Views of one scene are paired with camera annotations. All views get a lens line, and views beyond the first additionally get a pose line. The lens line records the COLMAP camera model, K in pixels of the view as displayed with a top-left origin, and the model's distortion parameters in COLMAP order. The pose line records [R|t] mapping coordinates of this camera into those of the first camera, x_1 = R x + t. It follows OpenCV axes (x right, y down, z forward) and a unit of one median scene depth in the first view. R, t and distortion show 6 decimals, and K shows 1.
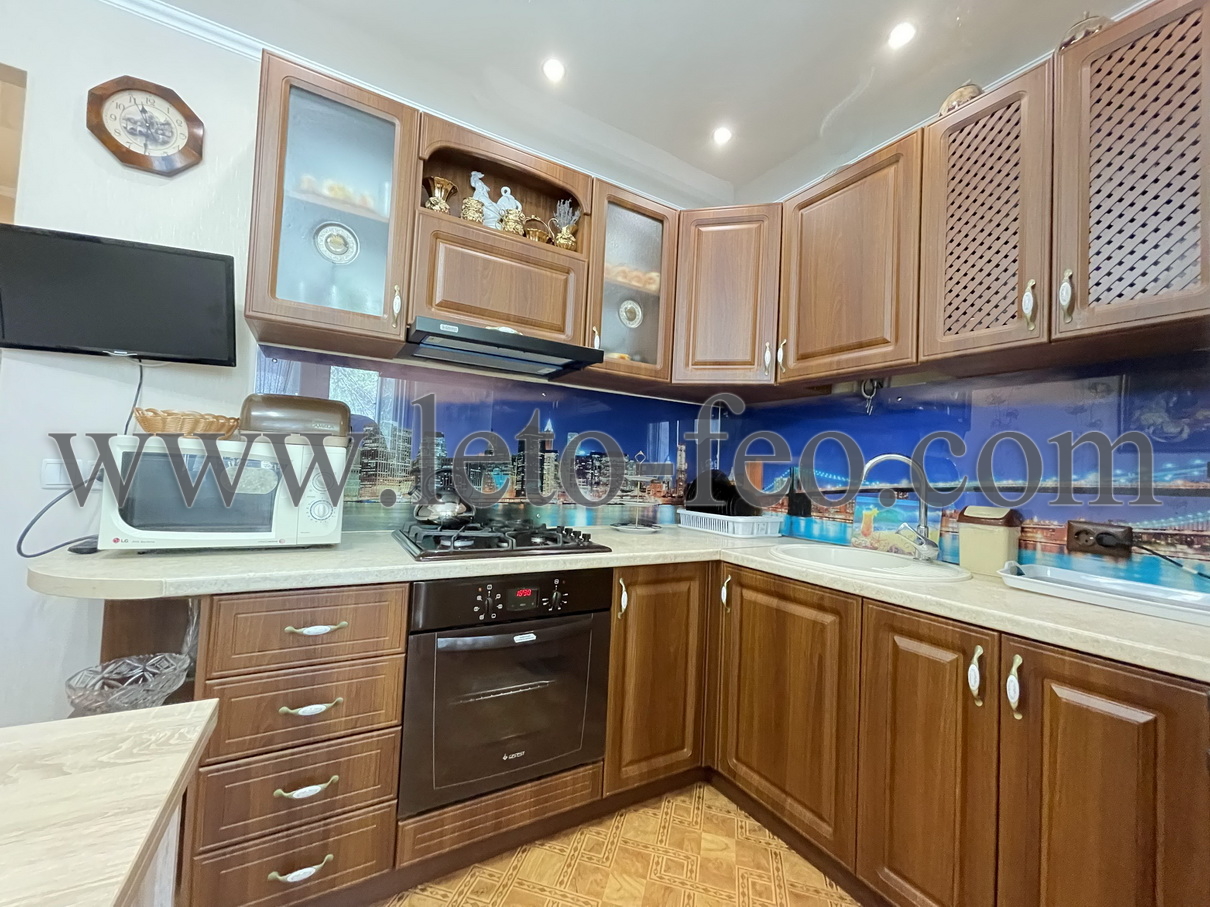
lens RADIAL K [[490.5, 0, 600.1], [0, 490.5, 453.0], [0, 0, 1]] dist [-0.004554, 0.003197]
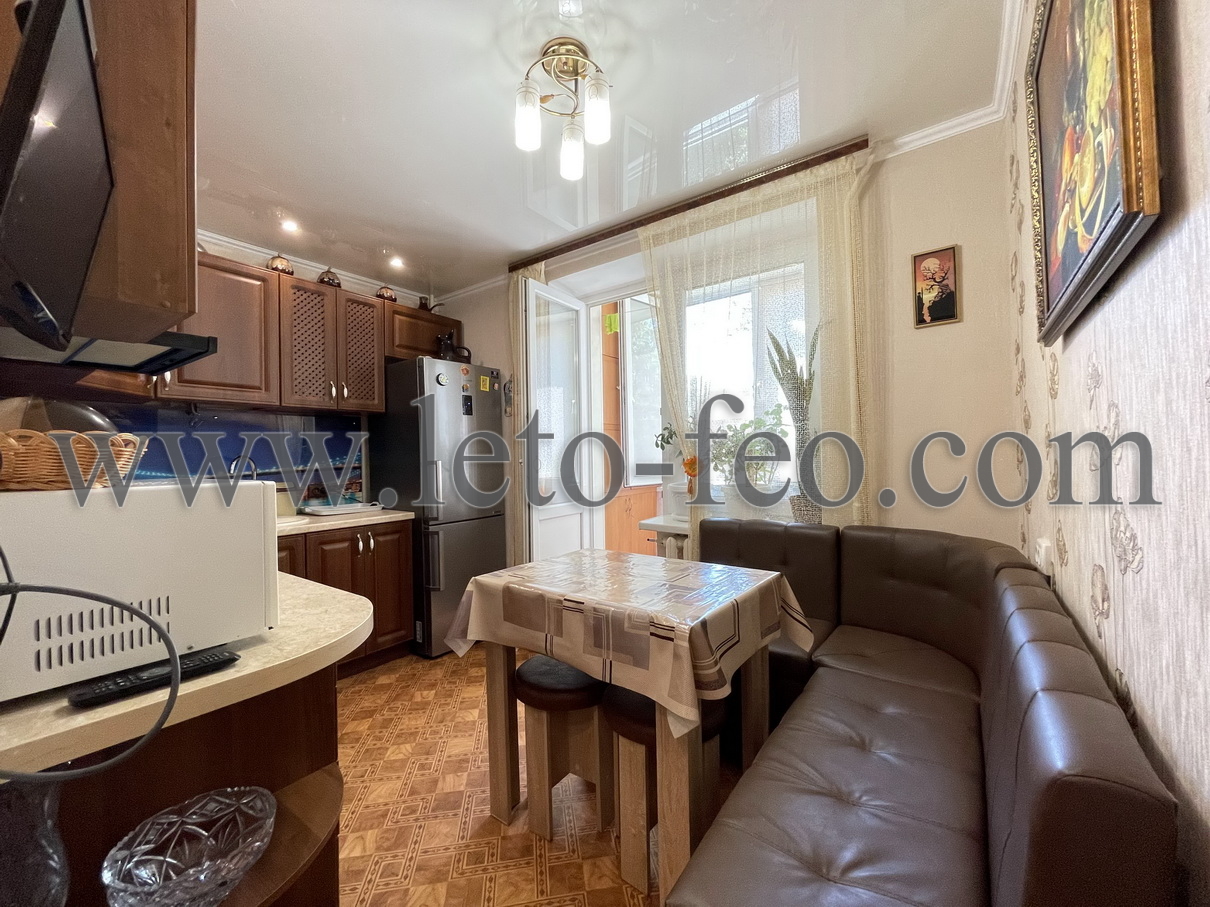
lens RADIAL K [[490.5, 0, 598.2], [0, 490.5, 450.2], [0, 0, 1]] dist [-0.004554, 0.003197]
pose [[-0.401699, -0.026625, 0.915385, -1.250730], [-0.031485, 0.999388, 0.015252, -0.072974], [-0.915230, -0.022694, -0.402291, 0.548680]]
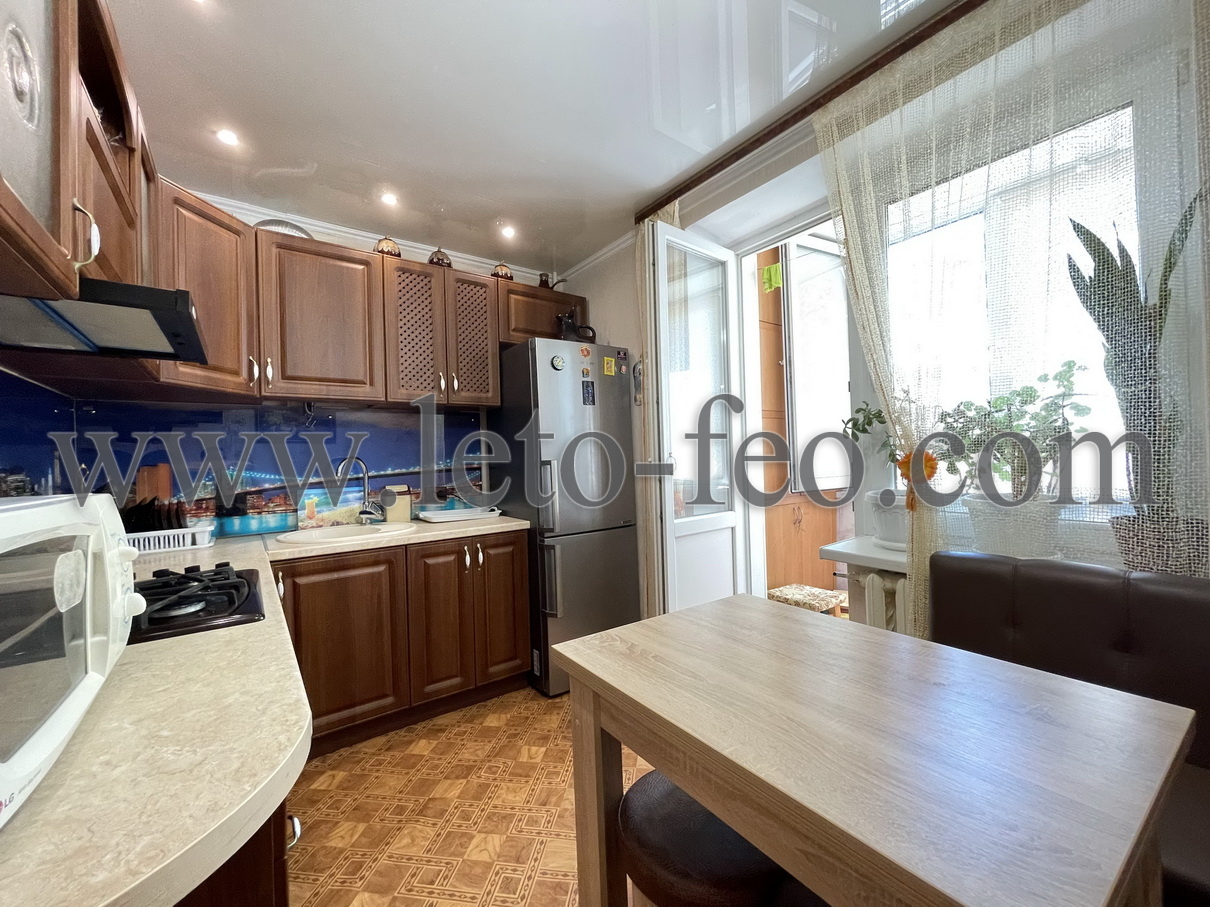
lens RADIAL K [[490.5, 0, 599.9], [0, 490.5, 452.9], [0, 0, 1]] dist [-0.004554, 0.003197]
pose [[-0.109264, -0.032054, 0.993496, -0.895811], [-0.009588, 0.999467, 0.031192, -0.060004], [-0.993966, -0.006118, -0.109514, 0.396015]]
